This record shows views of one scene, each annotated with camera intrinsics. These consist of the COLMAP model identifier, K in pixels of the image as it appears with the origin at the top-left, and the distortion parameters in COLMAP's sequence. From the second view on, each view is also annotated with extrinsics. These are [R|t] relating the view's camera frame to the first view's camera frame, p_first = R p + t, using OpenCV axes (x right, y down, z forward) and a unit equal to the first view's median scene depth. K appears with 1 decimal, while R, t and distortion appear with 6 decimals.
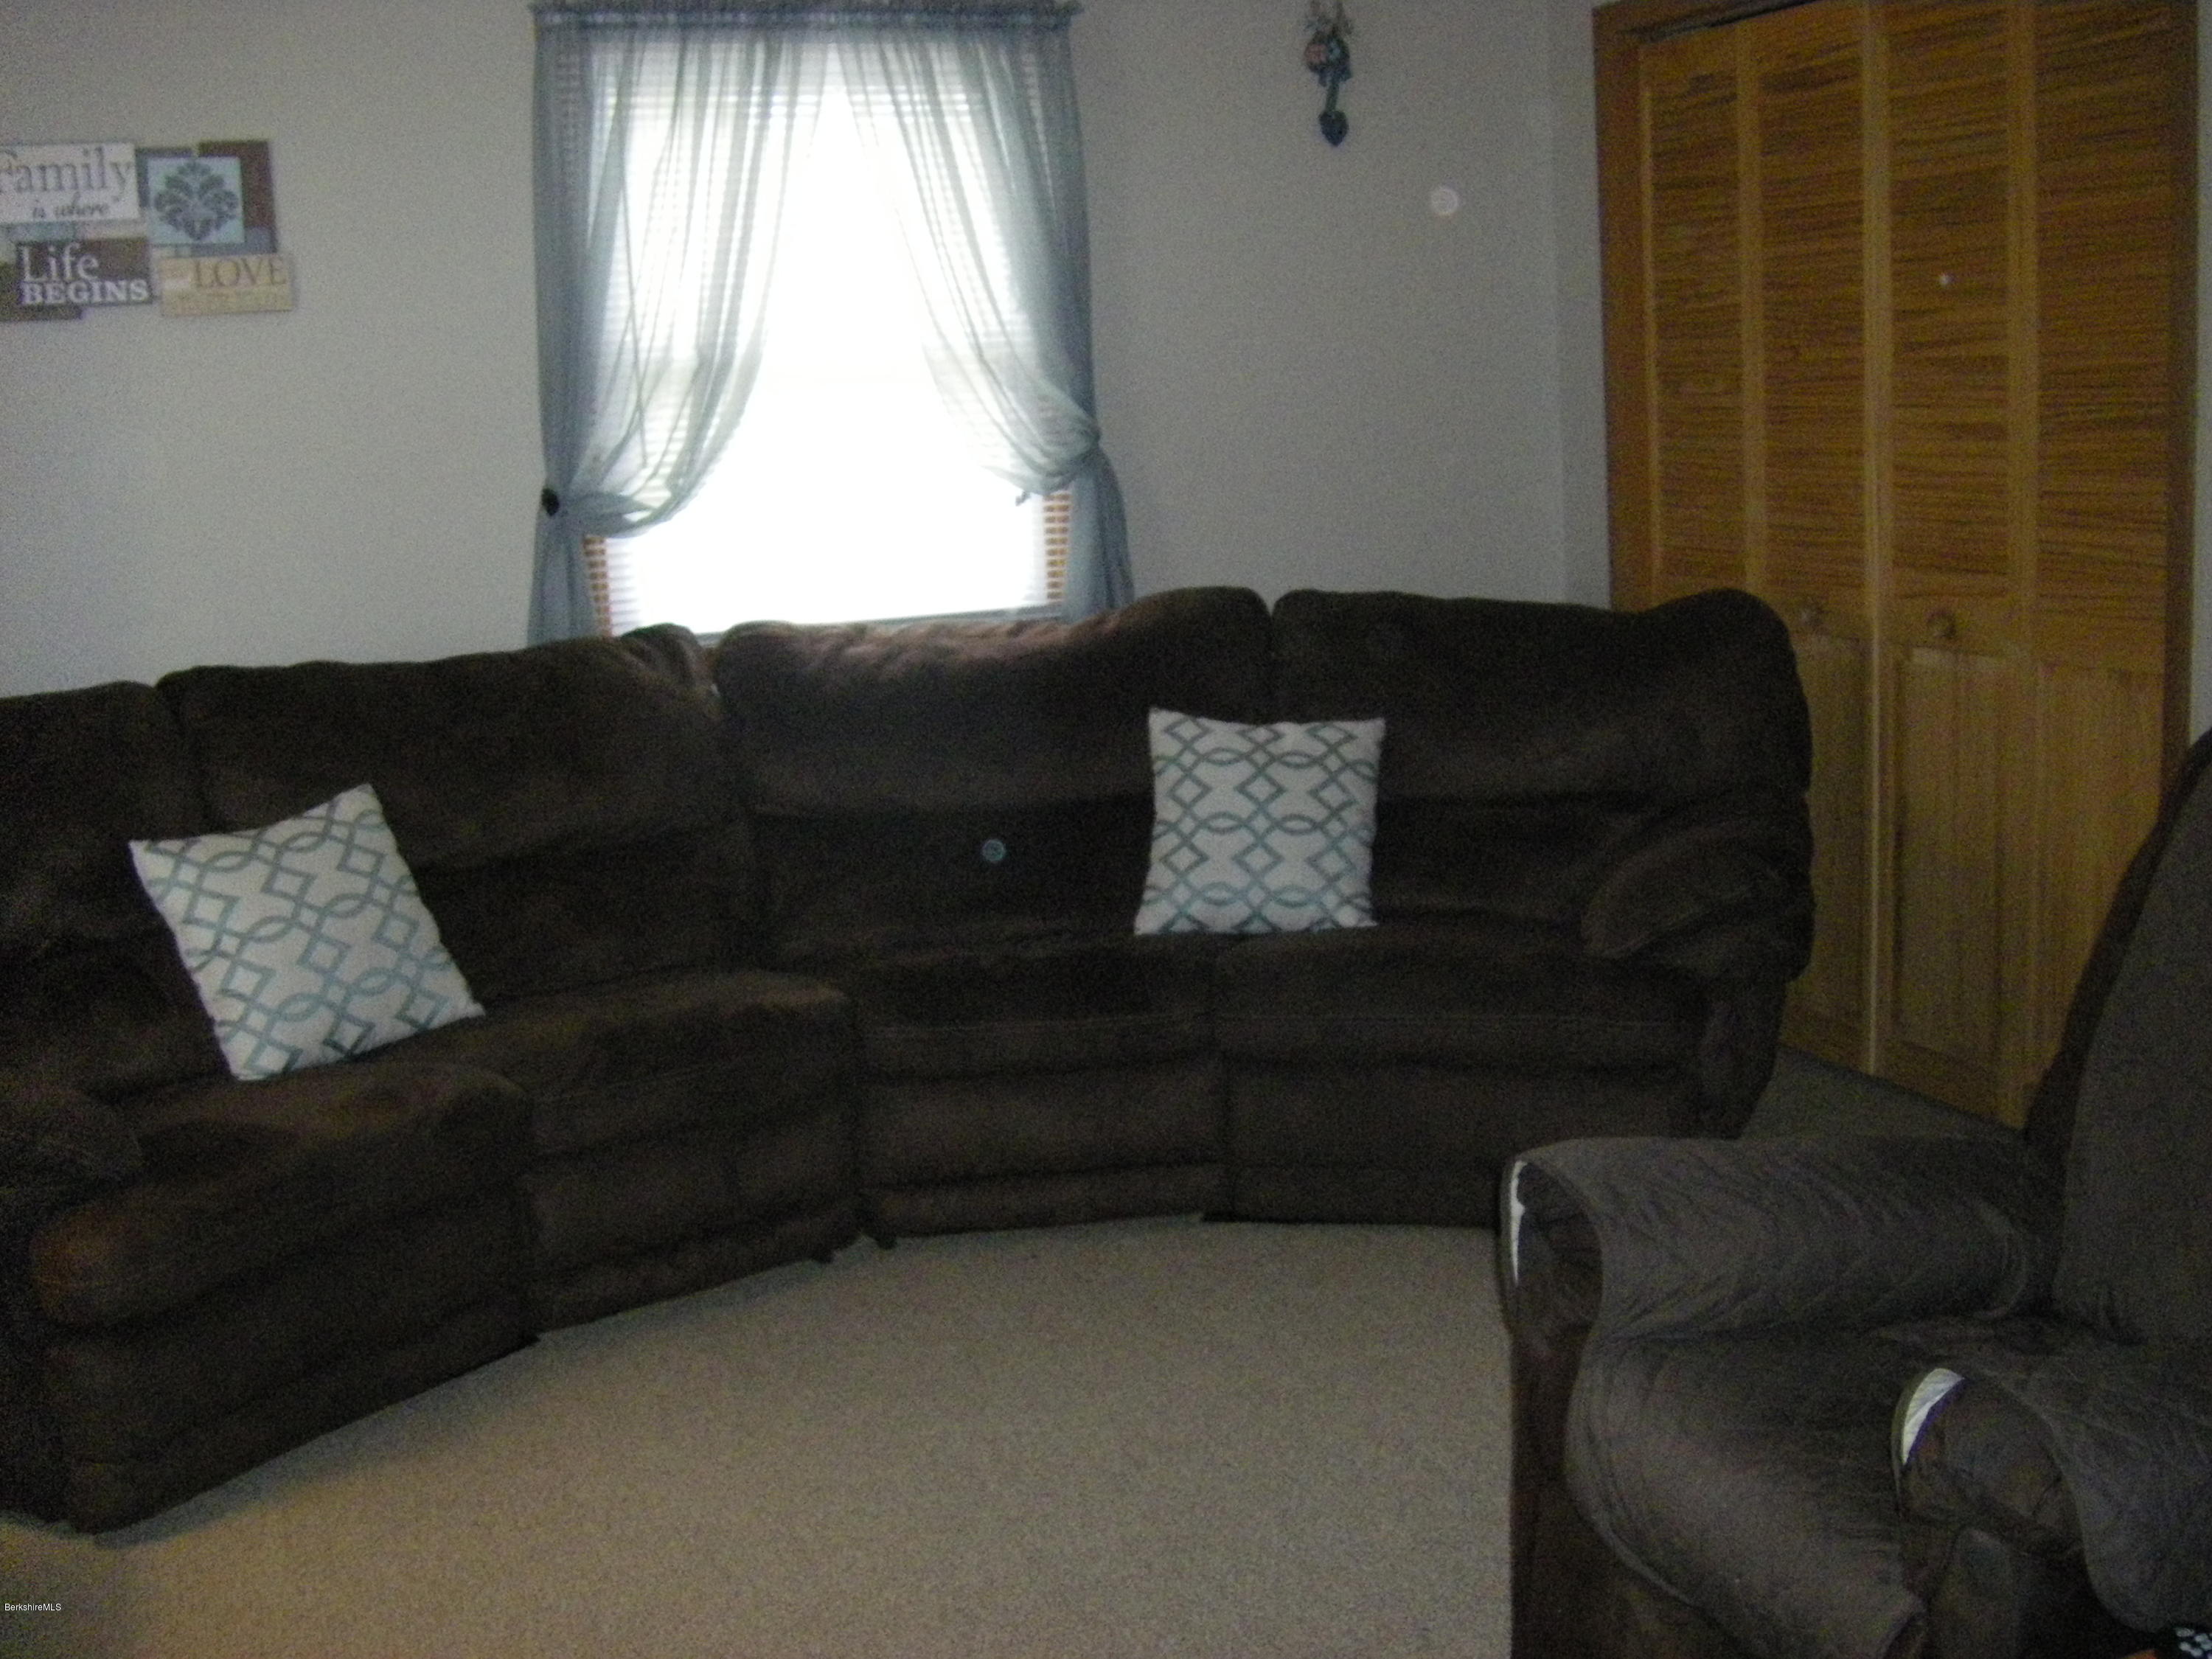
lens RADIAL K [[2441.0, 0, 1100.8], [0, 2441.0, 823.0], [0, 0, 1]] dist [-0.141221, 0.000000]
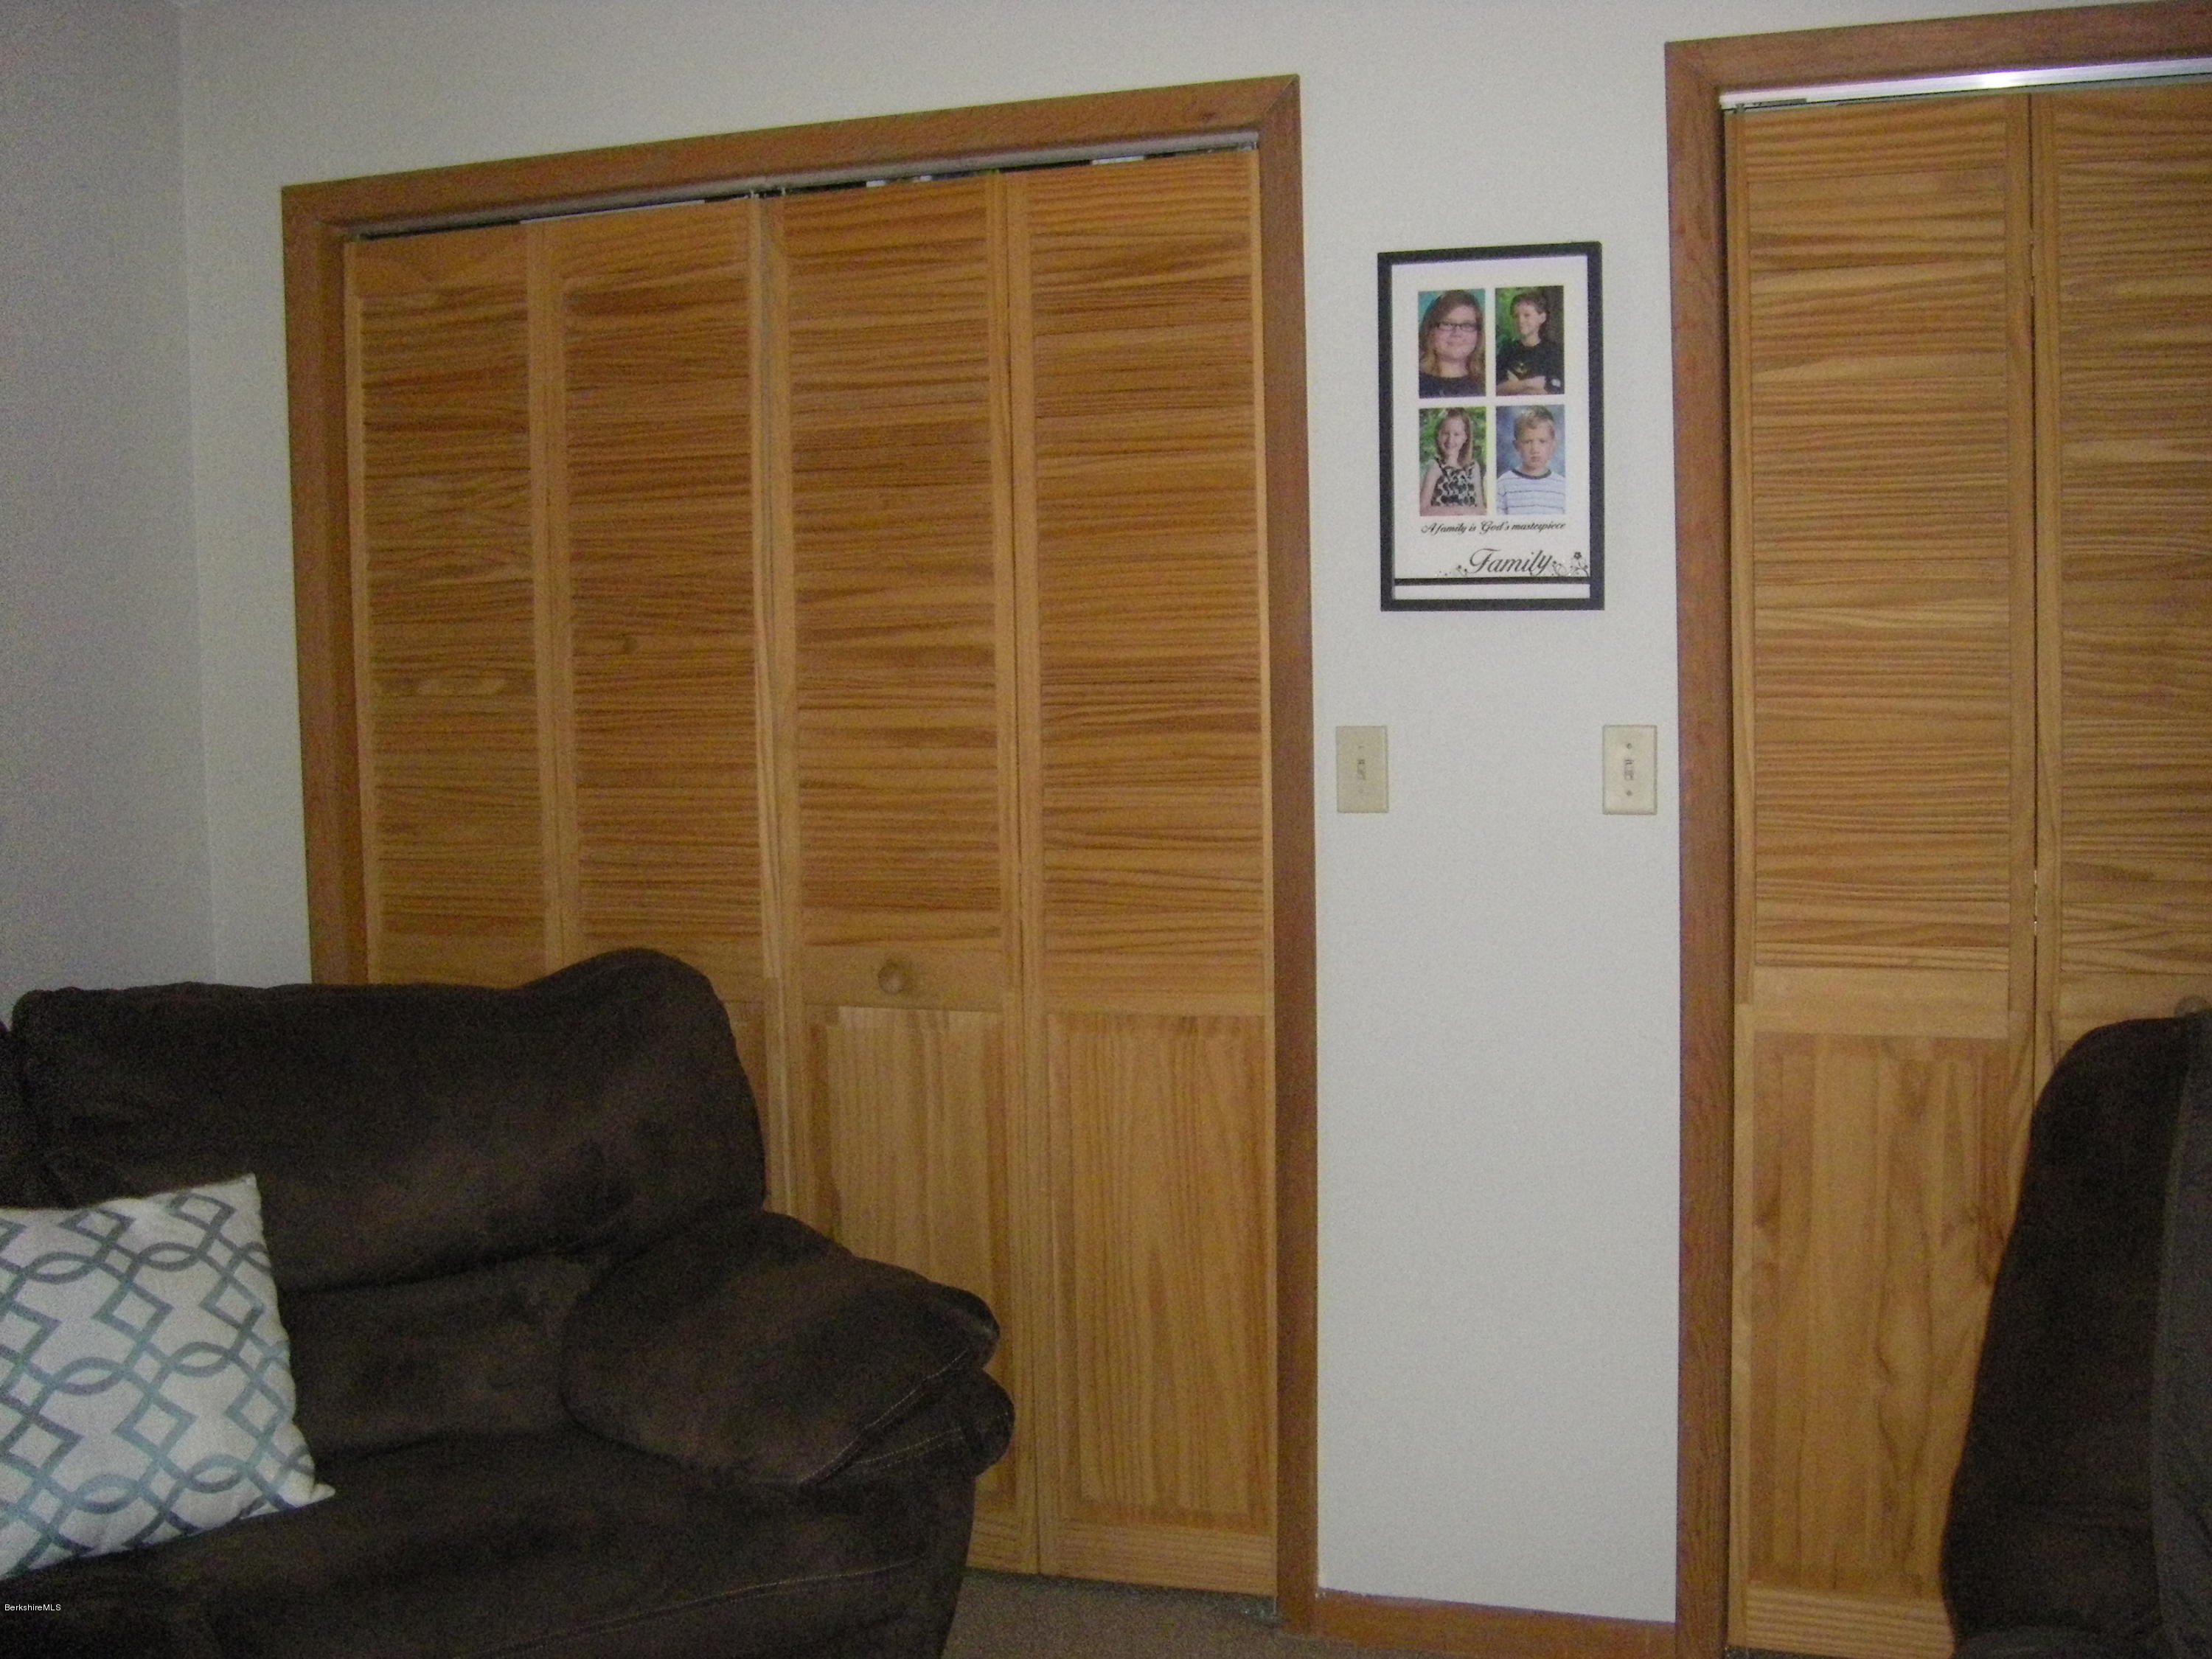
lens RADIAL K [[2441.0, 0, 1105.5], [0, 2441.0, 828.2], [0, 0, 1]] dist [-0.141221, 0.000000]
pose [[0.662223, -0.019611, 0.749050, -0.219806], [0.120109, 0.989510, -0.080279, -0.057333], [-0.739618, 0.143130, 0.657631, 0.398241]]
